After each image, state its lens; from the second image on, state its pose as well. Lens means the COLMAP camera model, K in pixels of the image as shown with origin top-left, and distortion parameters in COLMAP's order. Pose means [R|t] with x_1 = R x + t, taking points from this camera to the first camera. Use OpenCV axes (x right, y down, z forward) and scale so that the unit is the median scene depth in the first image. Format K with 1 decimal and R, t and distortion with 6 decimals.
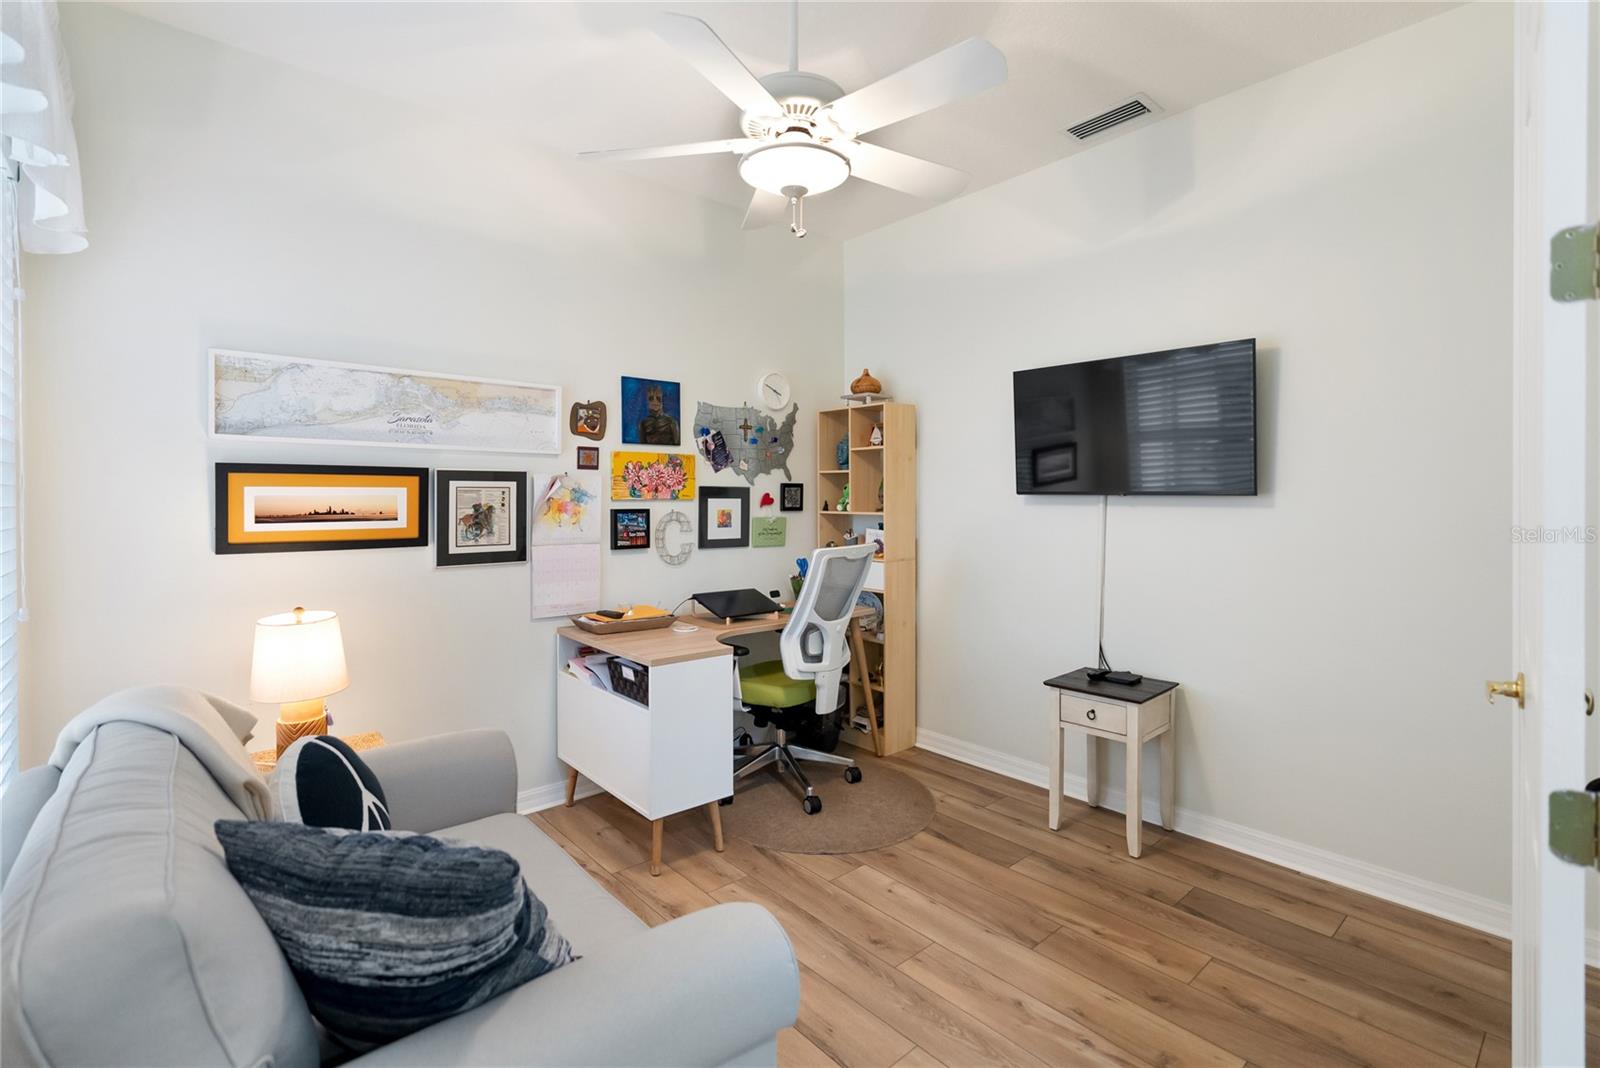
lens RADIAL K [[729.3, 0, 793.4], [0, 729.3, 504.6], [0, 0, 1]] dist [0.000782, -0.000973]
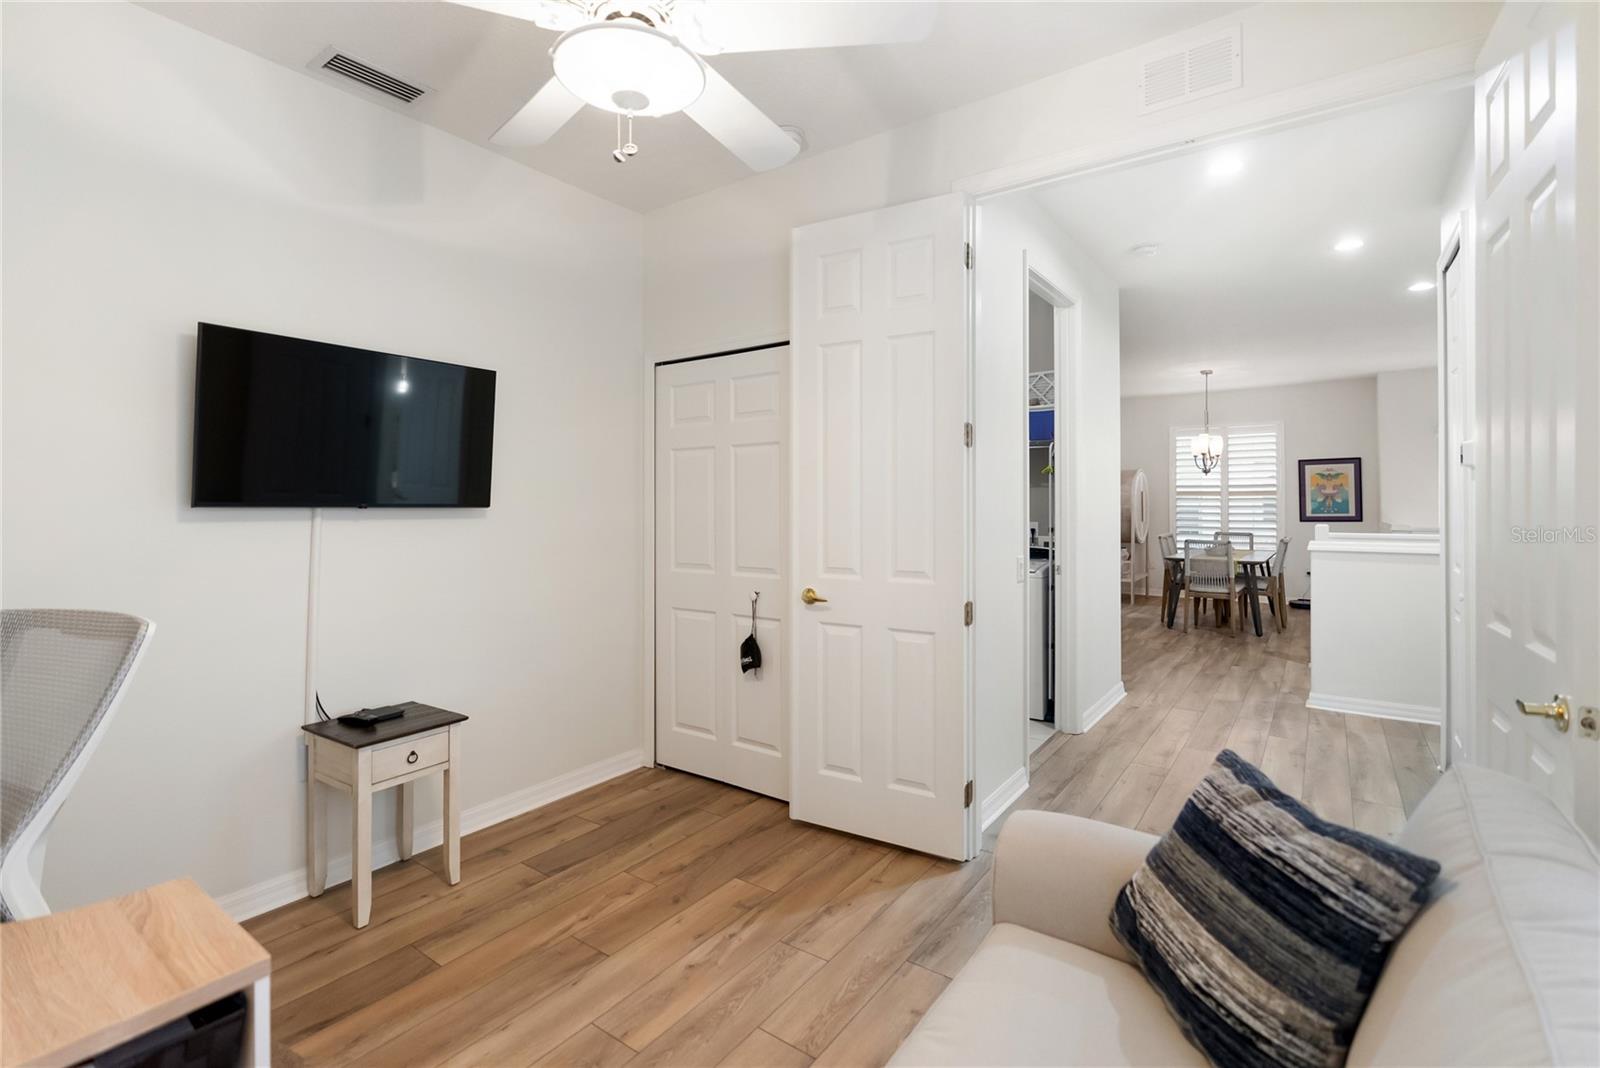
lens RADIAL K [[729.3, 0, 806.1], [0, 729.3, 497.4], [0, 0, 1]] dist [0.000782, -0.000973]
pose [[-0.236843, 0.012753, 0.971464, -0.663885], [0.009738, 0.999895, -0.010752, -0.013540], [-0.971499, 0.006914, -0.236942, 0.879756]]
